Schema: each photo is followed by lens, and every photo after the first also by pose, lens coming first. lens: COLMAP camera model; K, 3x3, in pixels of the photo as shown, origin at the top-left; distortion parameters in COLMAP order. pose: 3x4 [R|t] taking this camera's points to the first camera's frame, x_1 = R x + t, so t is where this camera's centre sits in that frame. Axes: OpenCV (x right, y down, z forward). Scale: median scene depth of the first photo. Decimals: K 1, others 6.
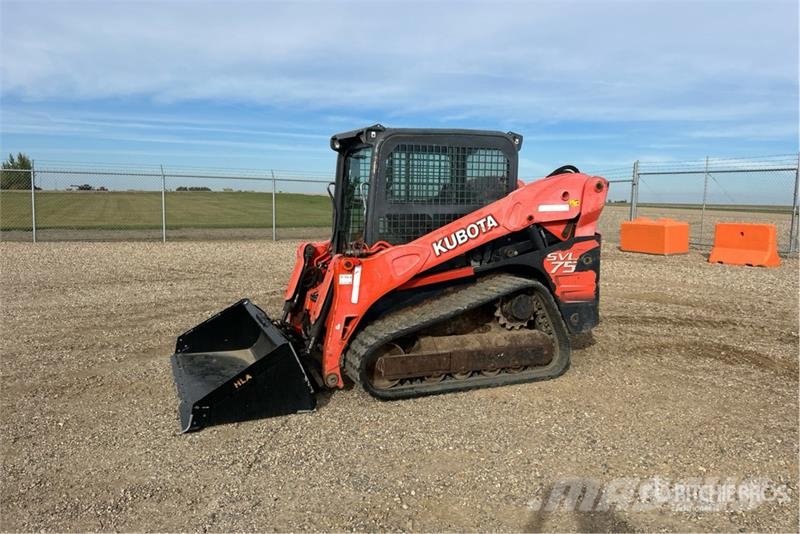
lens RADIAL K [[601.6, 0, 406.1], [0, 601.6, 263.1], [0, 0, 1]] dist [0.077258, -0.067551]
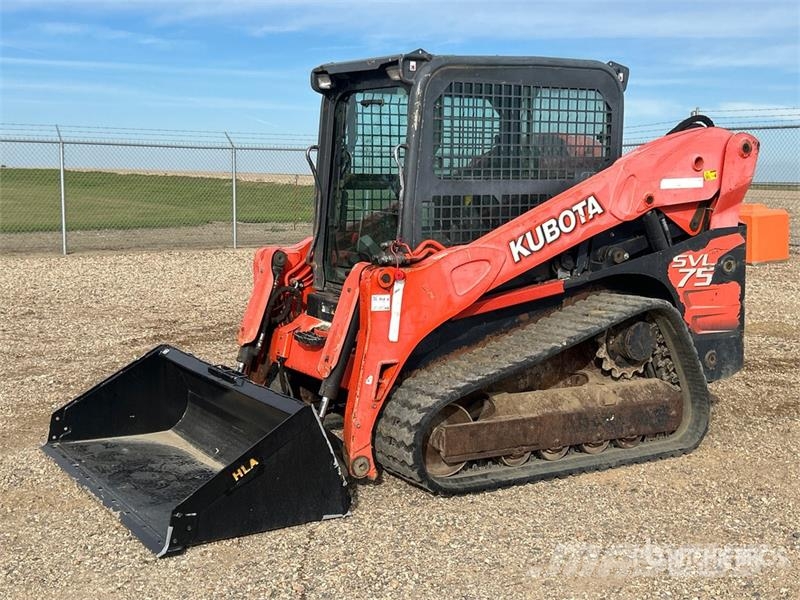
lens RADIAL K [[1084.7, 0, 397.4], [0, 1084.7, 305.5], [0, 0, 1]] dist [0.147684, -0.374788]
pose [[0.990289, -0.025947, 0.136579, -0.215180], [0.024446, 0.999621, 0.012651, 0.014913], [-0.136856, -0.009190, 0.990548, -0.092387]]
